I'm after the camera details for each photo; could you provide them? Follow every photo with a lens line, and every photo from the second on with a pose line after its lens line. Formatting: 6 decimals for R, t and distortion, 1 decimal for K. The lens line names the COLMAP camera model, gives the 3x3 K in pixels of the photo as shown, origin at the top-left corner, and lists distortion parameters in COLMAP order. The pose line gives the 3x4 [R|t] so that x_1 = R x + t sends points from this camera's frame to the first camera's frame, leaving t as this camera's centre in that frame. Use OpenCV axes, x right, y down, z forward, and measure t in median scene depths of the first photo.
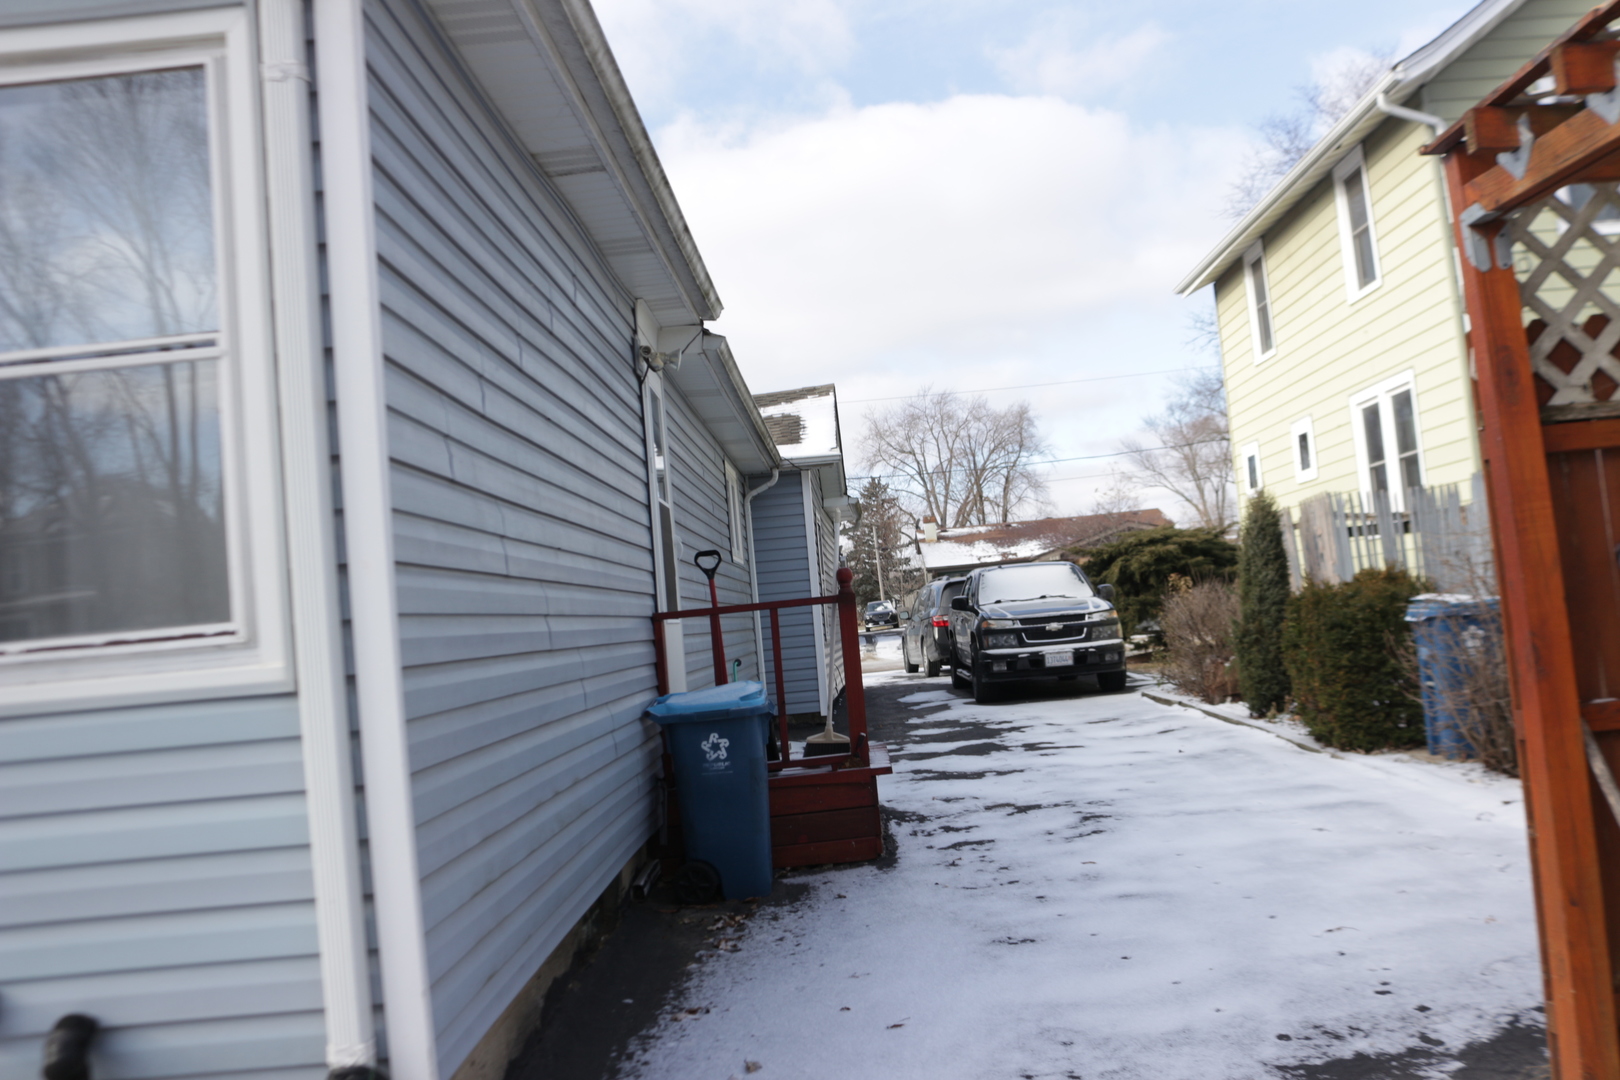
lens RADIAL K [[1352.3, 0, 922.4], [0, 1352.3, 517.4], [0, 0, 1]] dist [-0.157642, 0.147844]
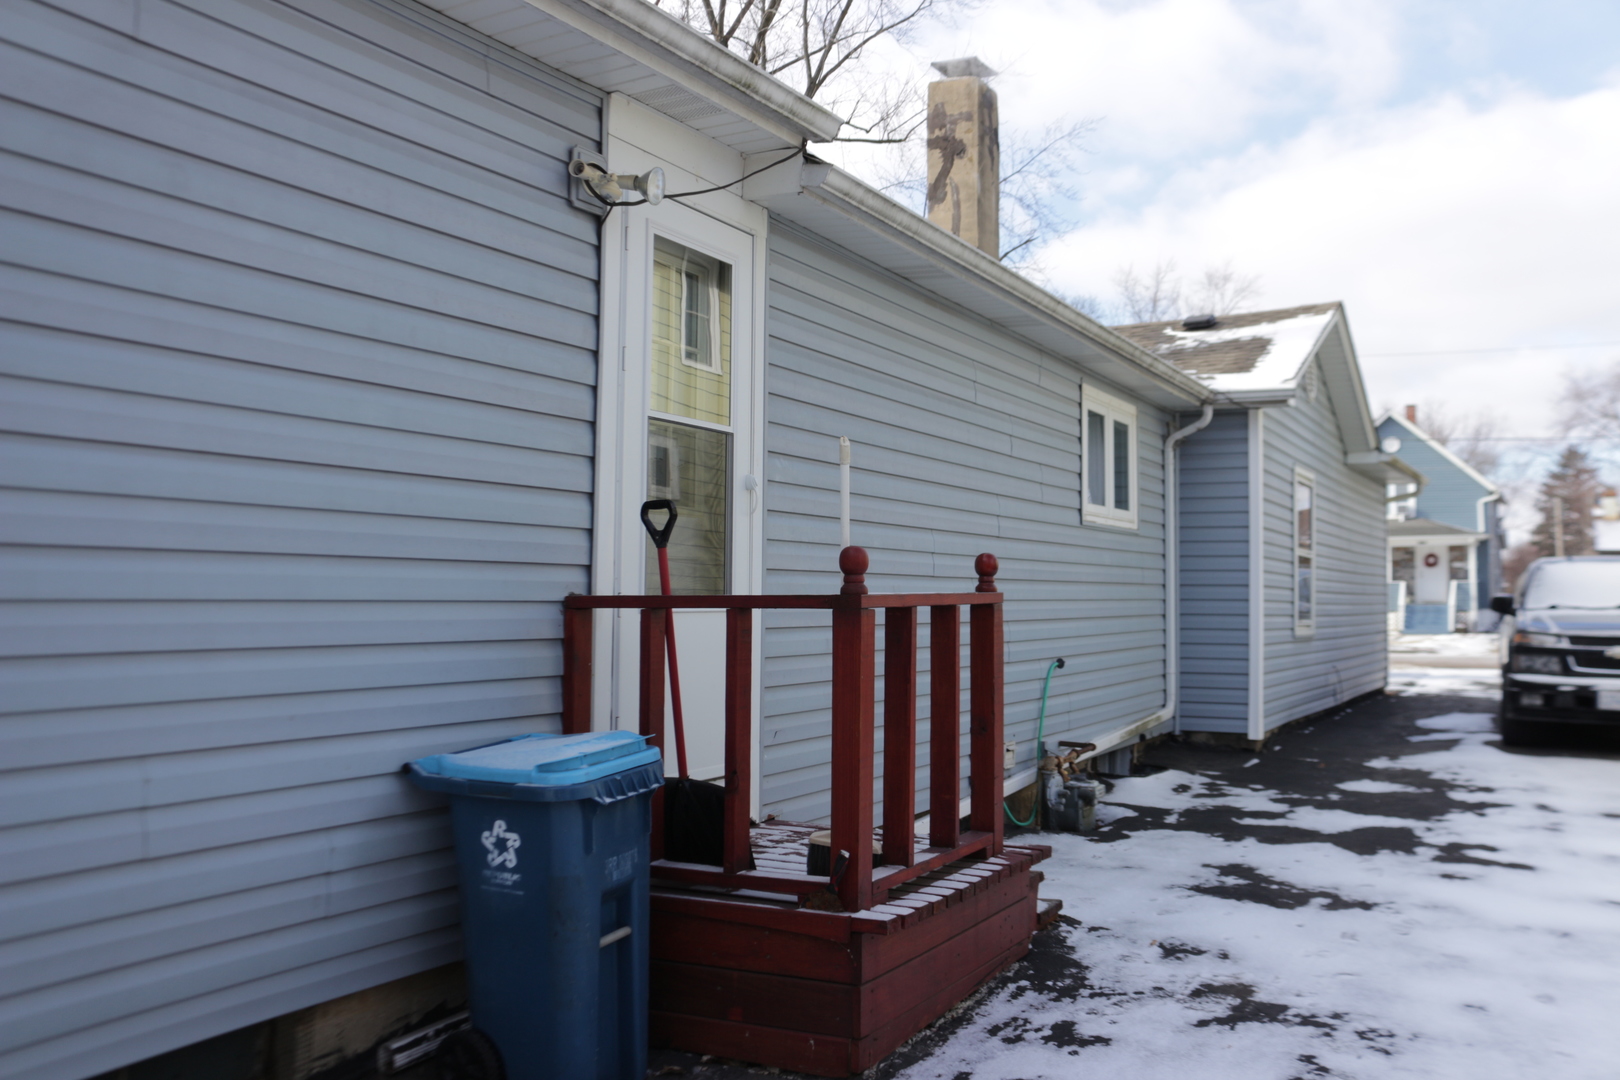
lens RADIAL K [[1352.3, 0, 922.4], [0, 1352.3, 517.4], [0, 0, 1]] dist [-0.157642, 0.147844]
pose [[0.871952, 0.070850, -0.484437, 0.181472], [-0.053877, 0.997350, 0.048889, -0.002469], [0.486617, -0.016529, 0.873459, 0.416681]]
